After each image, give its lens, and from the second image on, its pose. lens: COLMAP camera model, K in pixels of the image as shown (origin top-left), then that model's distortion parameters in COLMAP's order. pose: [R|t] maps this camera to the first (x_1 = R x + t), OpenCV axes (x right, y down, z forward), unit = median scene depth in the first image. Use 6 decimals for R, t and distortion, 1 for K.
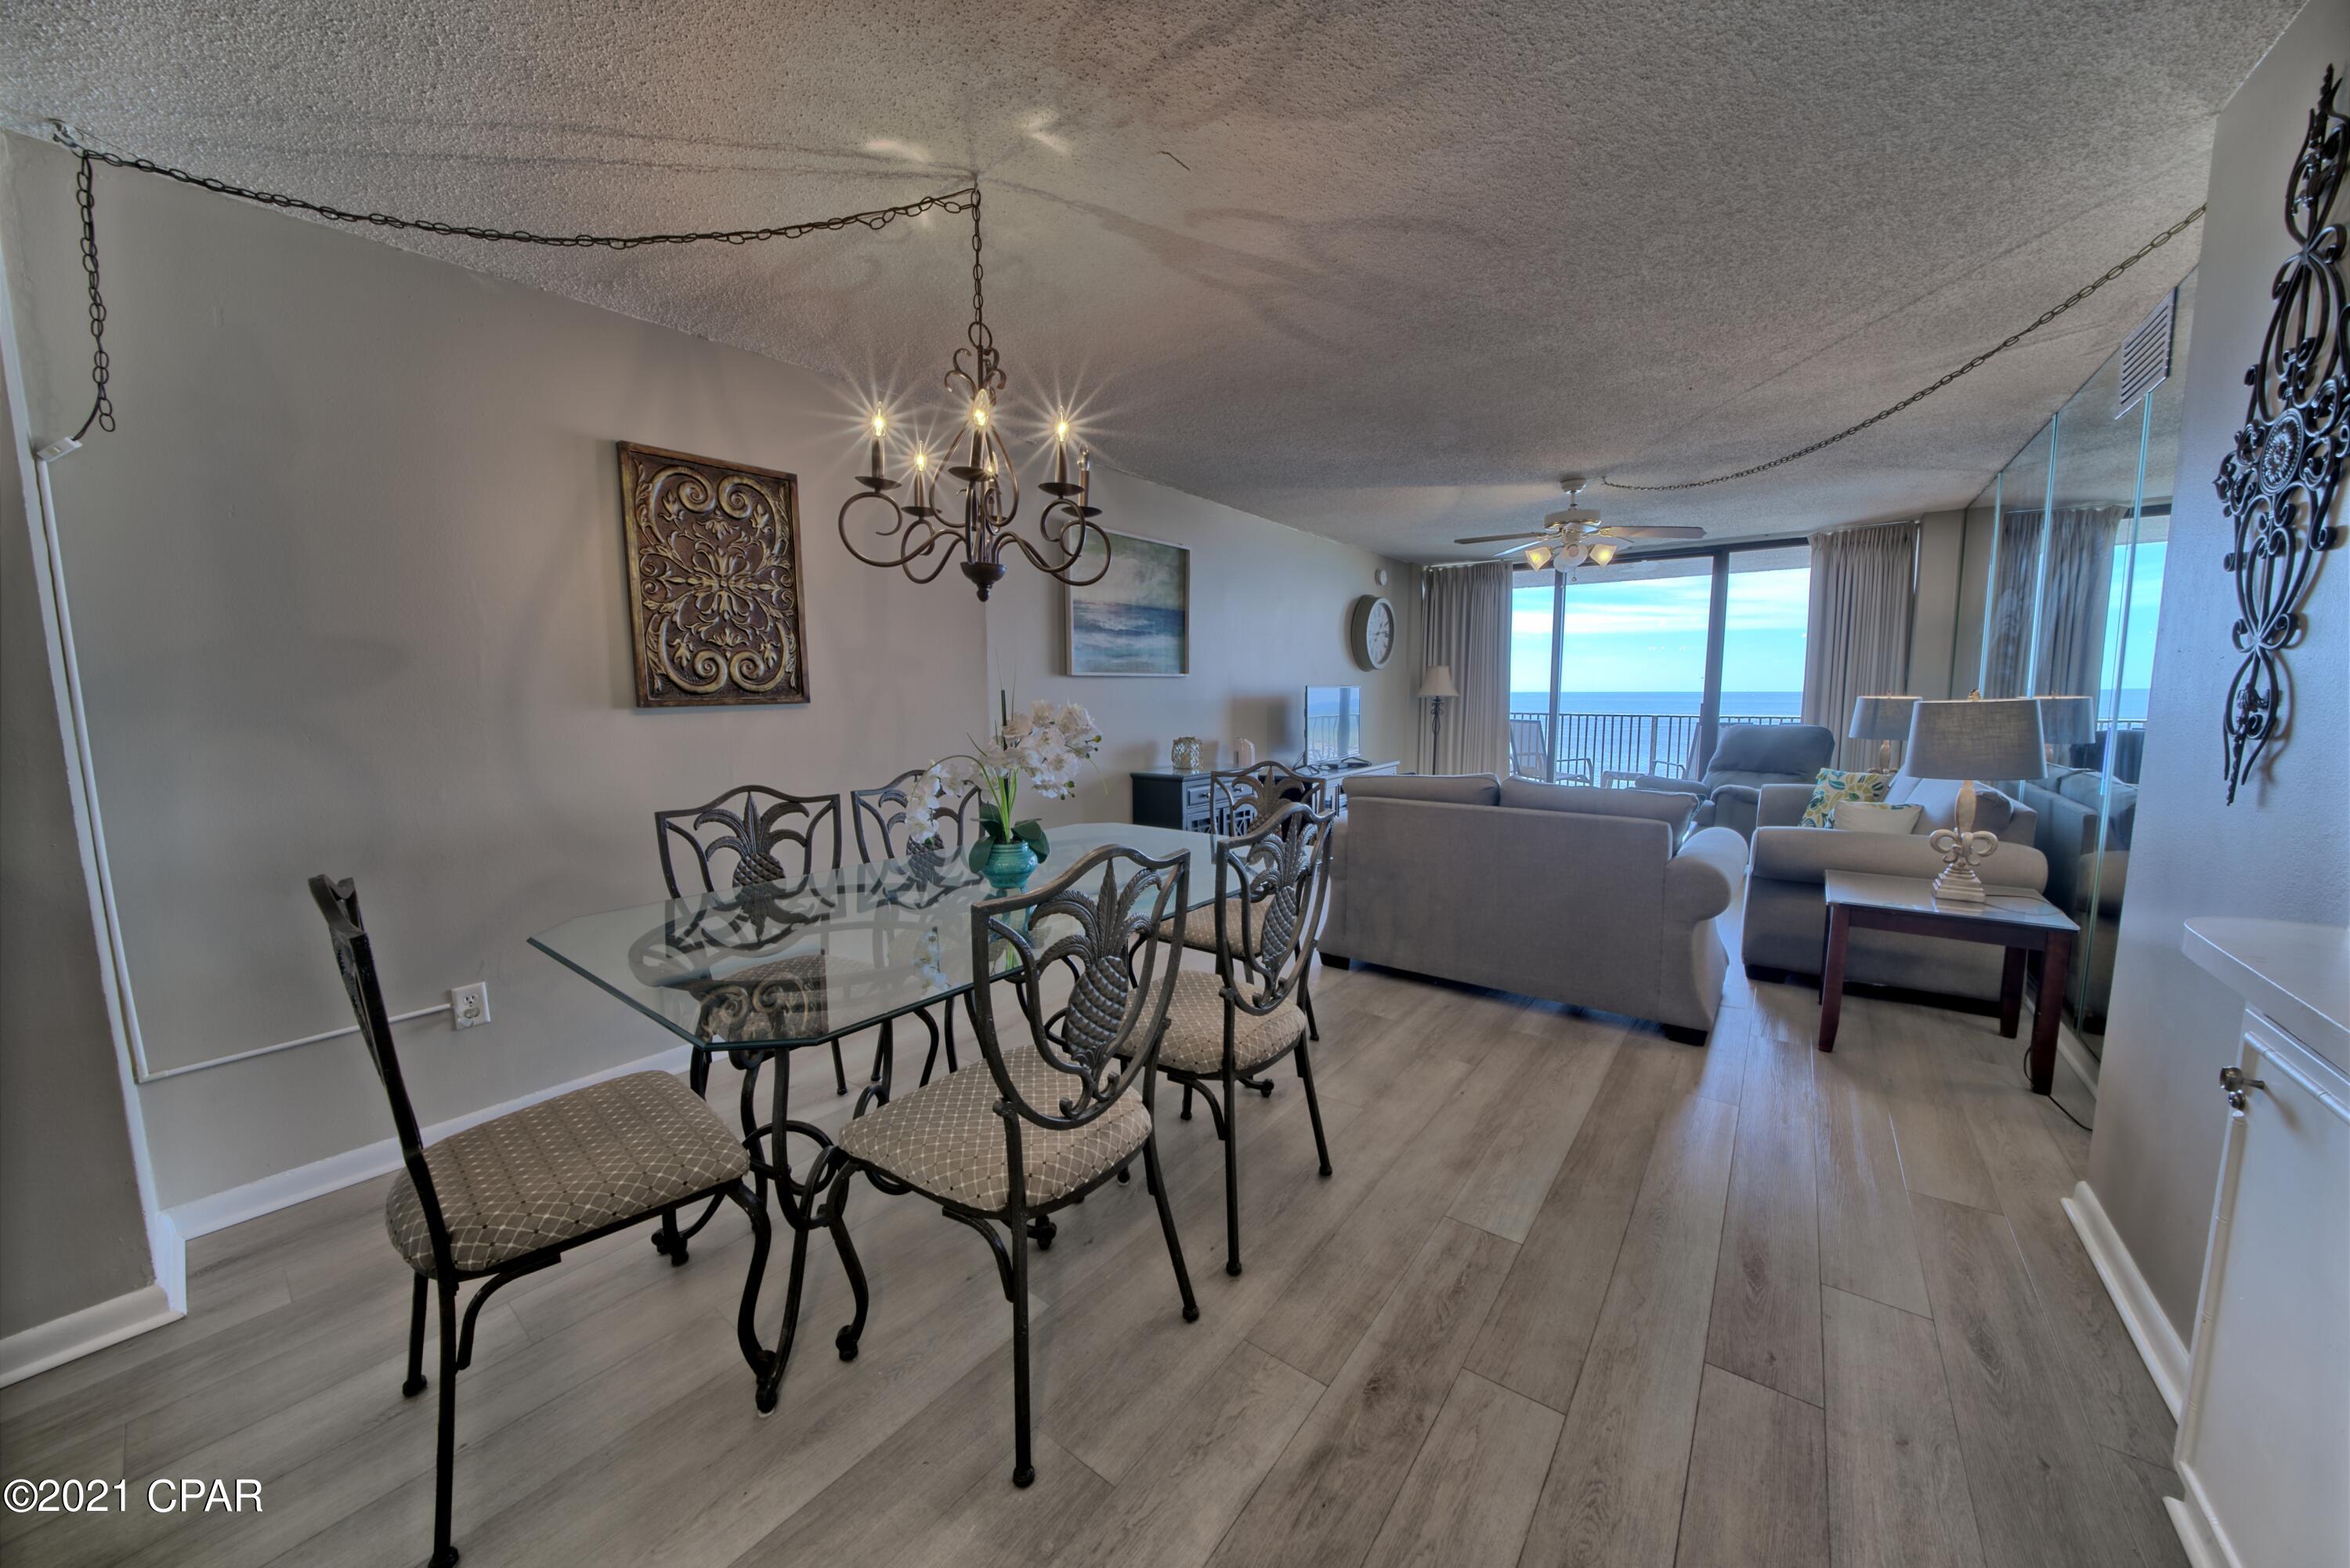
lens RADIAL K [[816.6, 0, 1170.9], [0, 816.6, 786.0], [0, 0, 1]] dist [-0.027491, 0.003439]
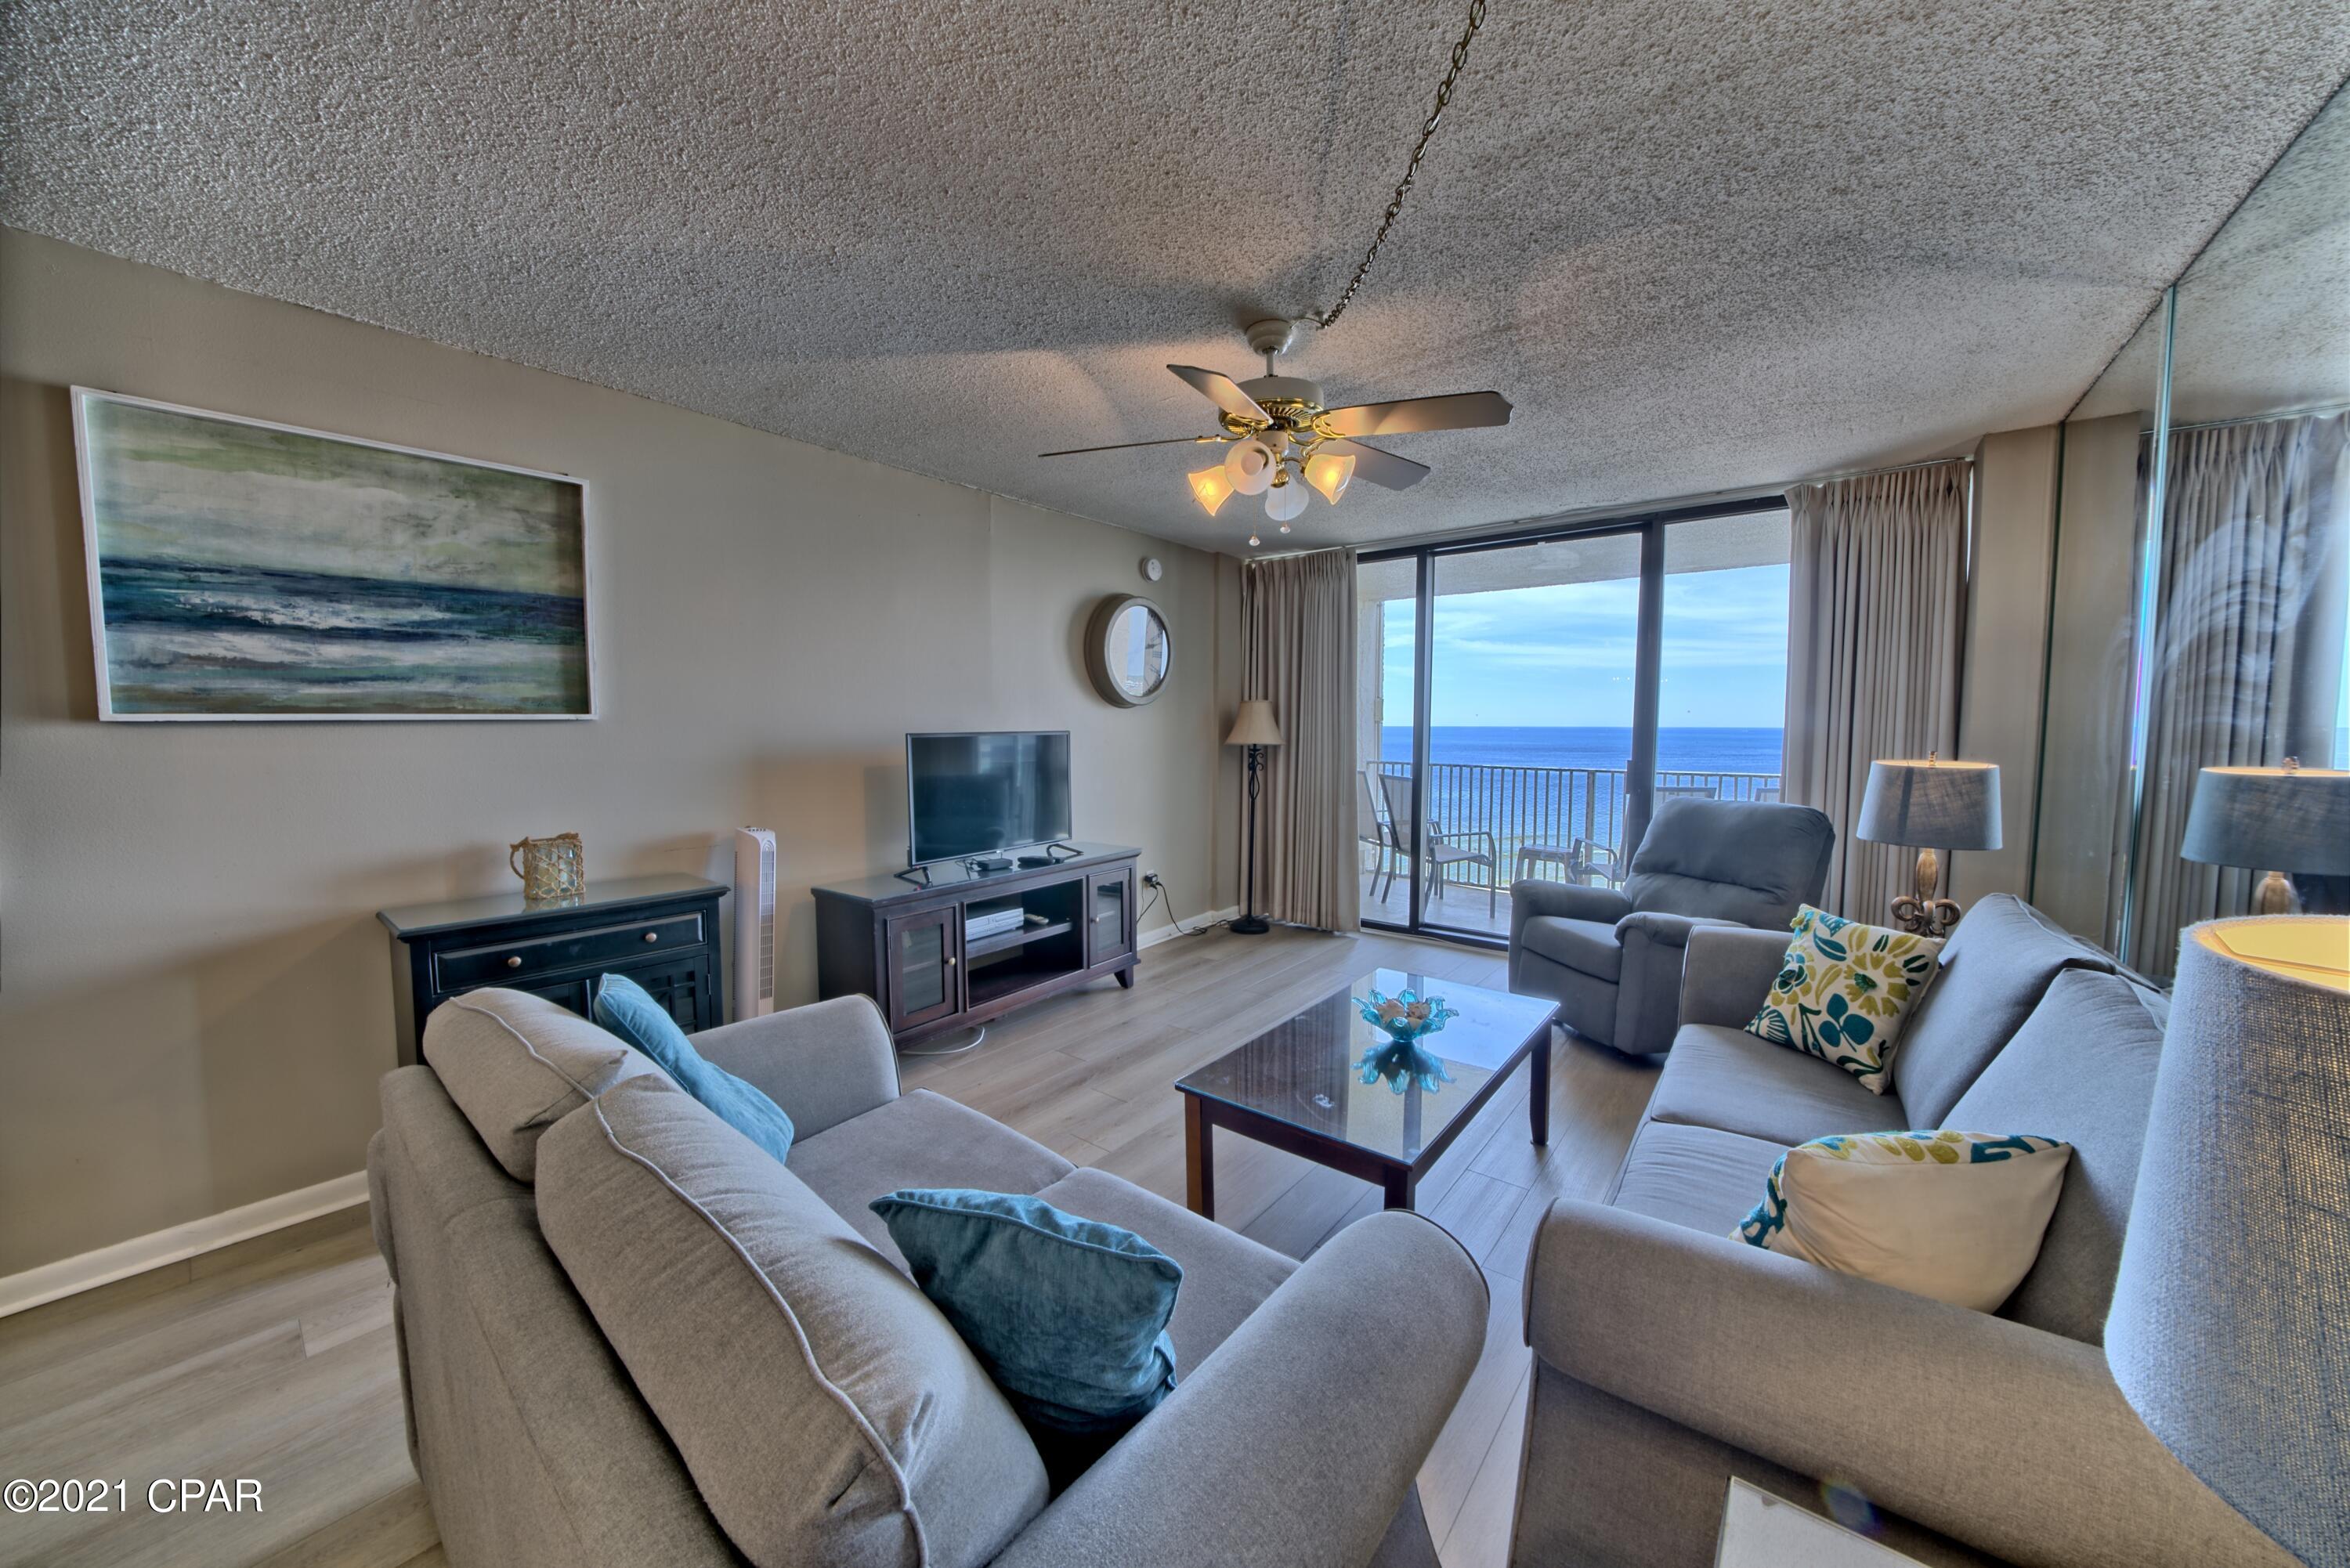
lens RADIAL K [[816.6, 0, 1159.8], [0, 816.6, 783.6], [0, 0, 1]] dist [-0.027491, 0.003439]
pose [[0.999636, 0.010950, -0.024674, 0.758680], [-0.011919, 0.999150, -0.039459, -0.136857], [0.024221, 0.039739, 0.998916, 0.873272]]
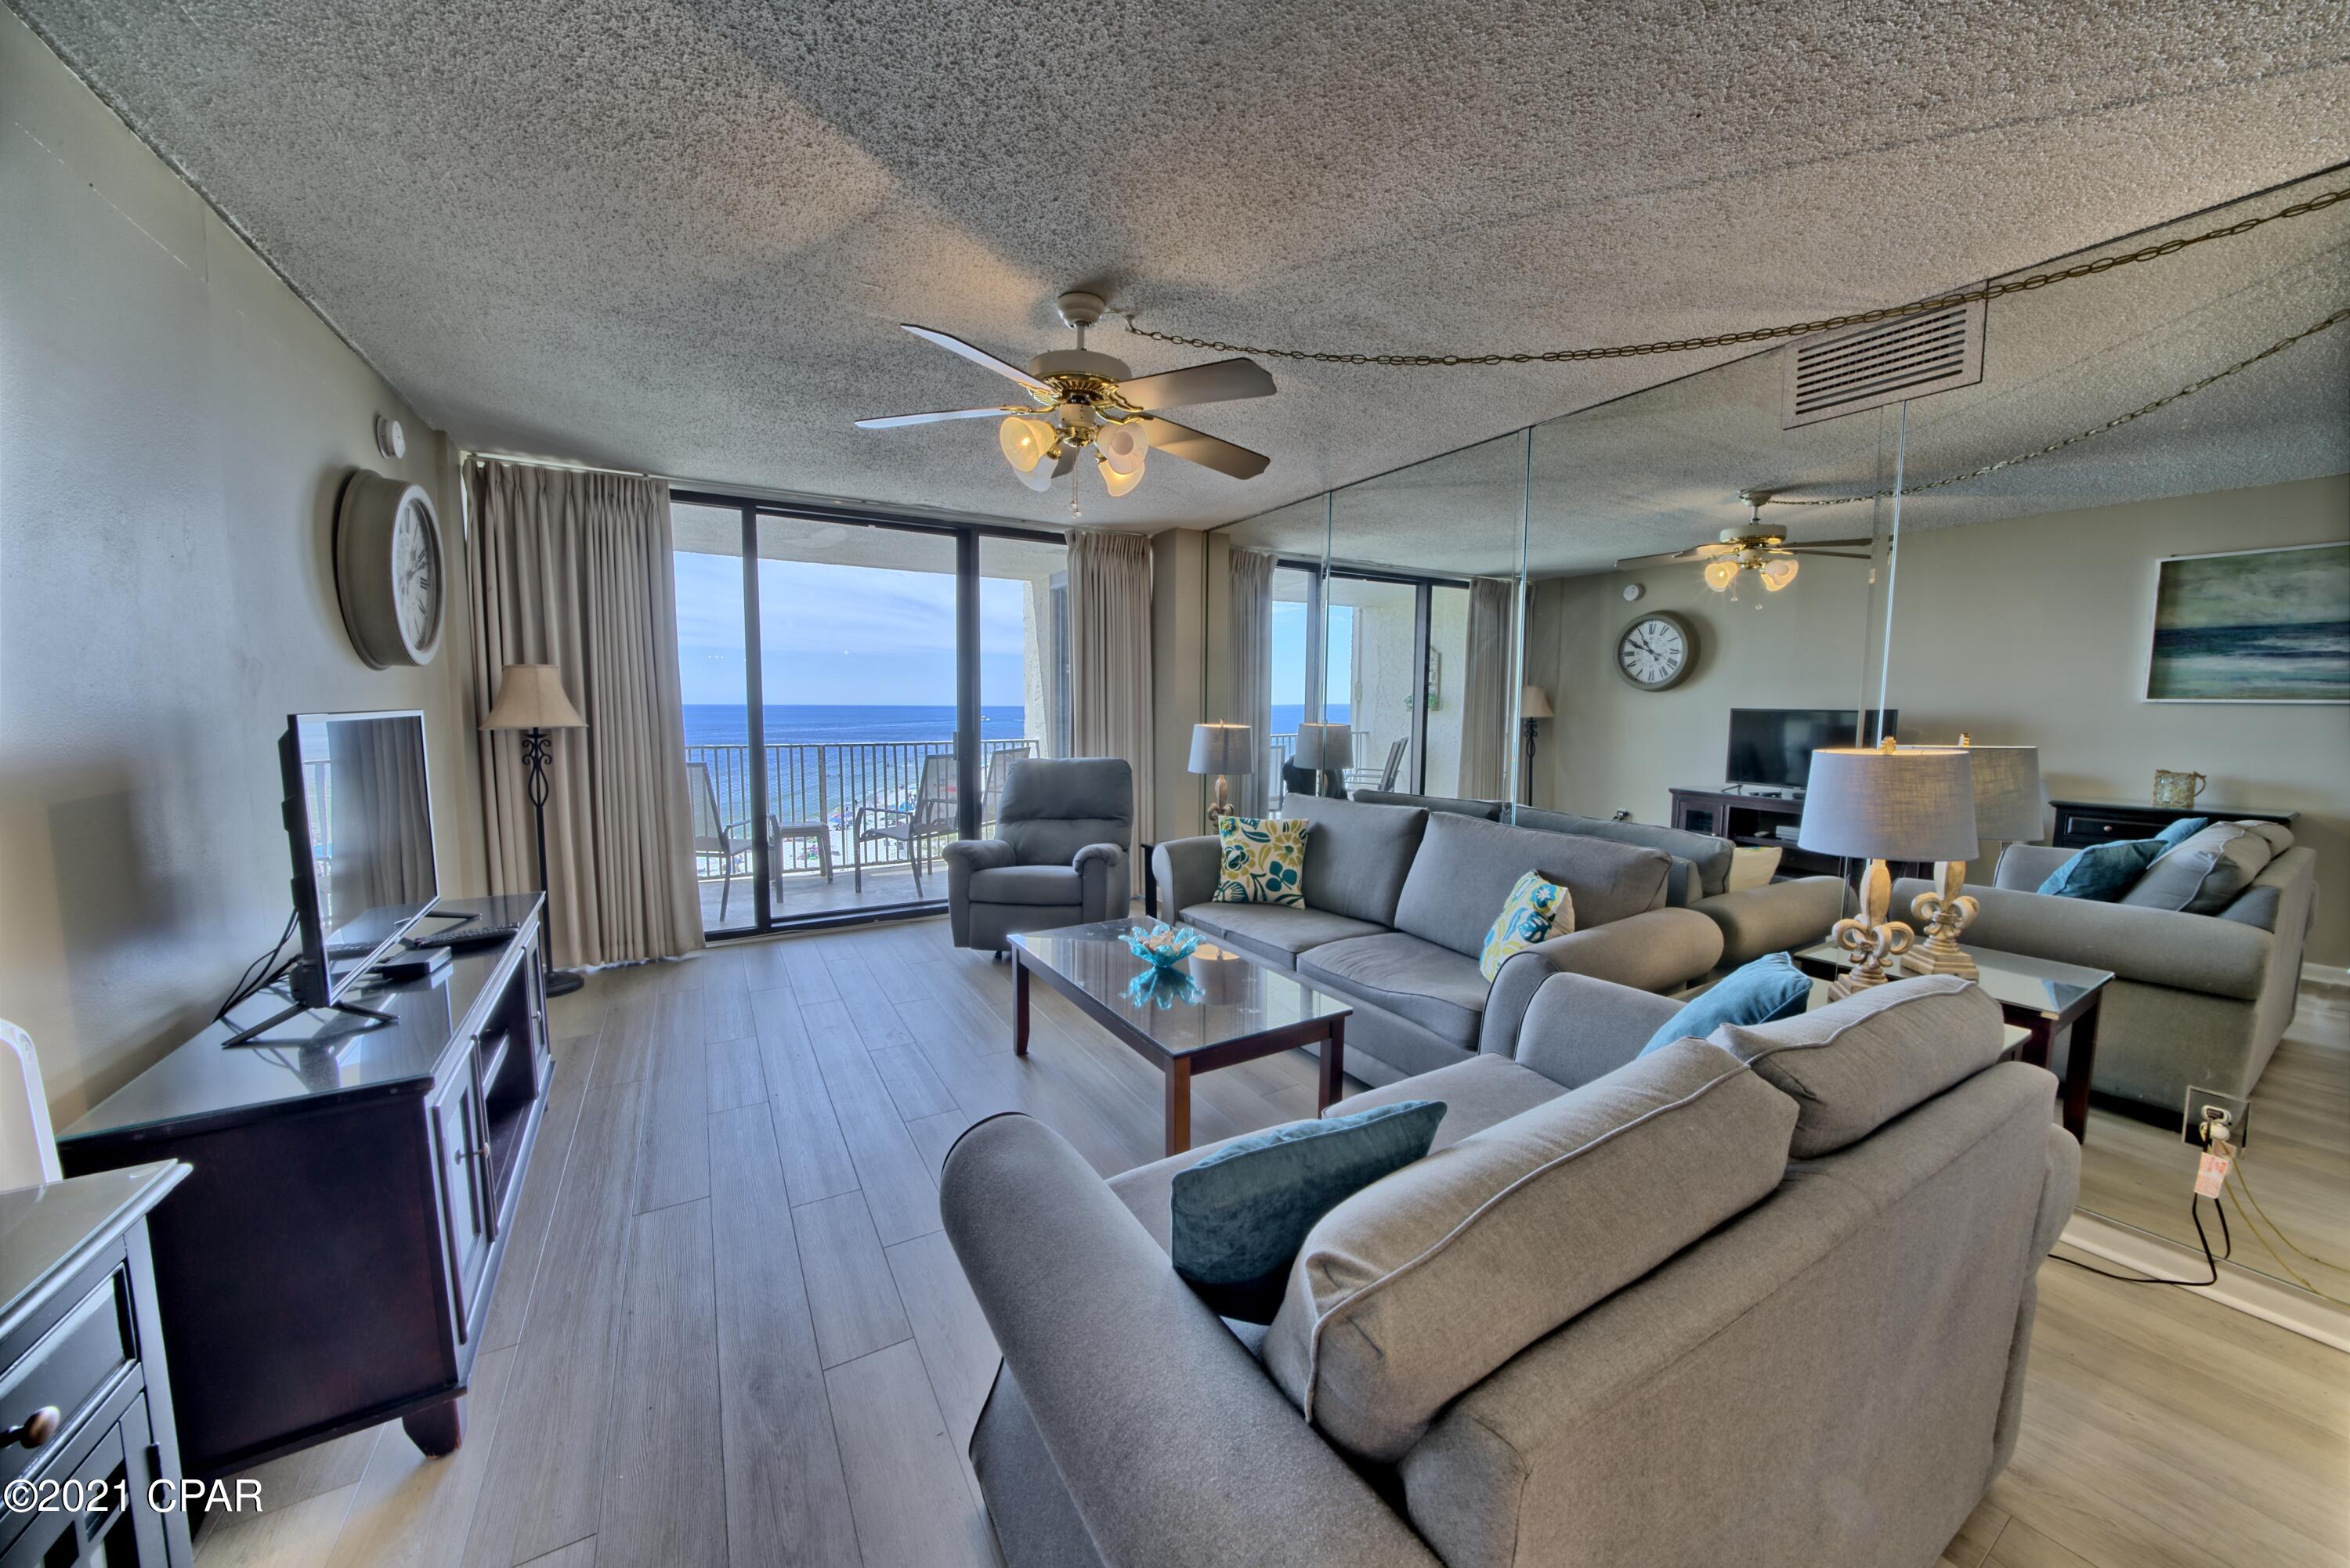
lens RADIAL K [[816.6, 0, 1189.2], [0, 816.6, 782.3], [0, 0, 1]] dist [-0.027491, 0.003439]
pose [[0.358571, -0.076598, 0.930354, 0.054608], [0.095049, 0.994444, 0.045242, -0.177674], [-0.928651, 0.072207, 0.363860, 1.335240]]
